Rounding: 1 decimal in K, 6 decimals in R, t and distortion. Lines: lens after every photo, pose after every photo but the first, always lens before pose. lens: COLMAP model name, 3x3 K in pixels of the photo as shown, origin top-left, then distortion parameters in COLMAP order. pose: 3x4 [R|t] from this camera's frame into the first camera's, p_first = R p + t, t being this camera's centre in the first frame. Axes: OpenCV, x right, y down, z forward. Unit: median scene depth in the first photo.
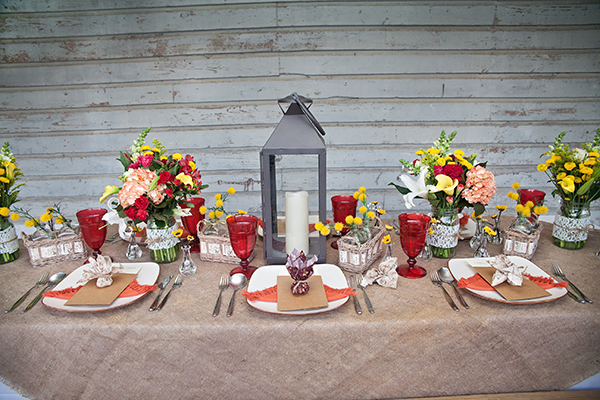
lens RADIAL K [[417.8, 0, 300.0], [0, 417.8, 200.0], [0, 0, 1]] dist [0.004729, -0.006510]
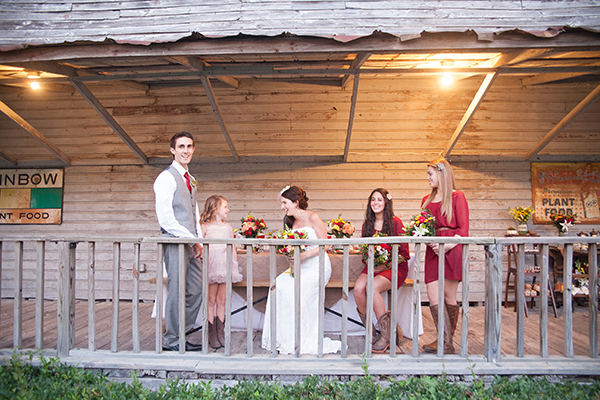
lens RADIAL K [[443.9, 0, 300.0], [0, 443.9, 200.0], [0, 0, 1]] dist [-0.122056, 0.100023]
pose [[0.999118, 0.026356, -0.032694, 0.083219], [-0.035097, 0.951552, -0.305477, 0.471998], [0.023059, 0.306355, 0.951638, -1.386216]]
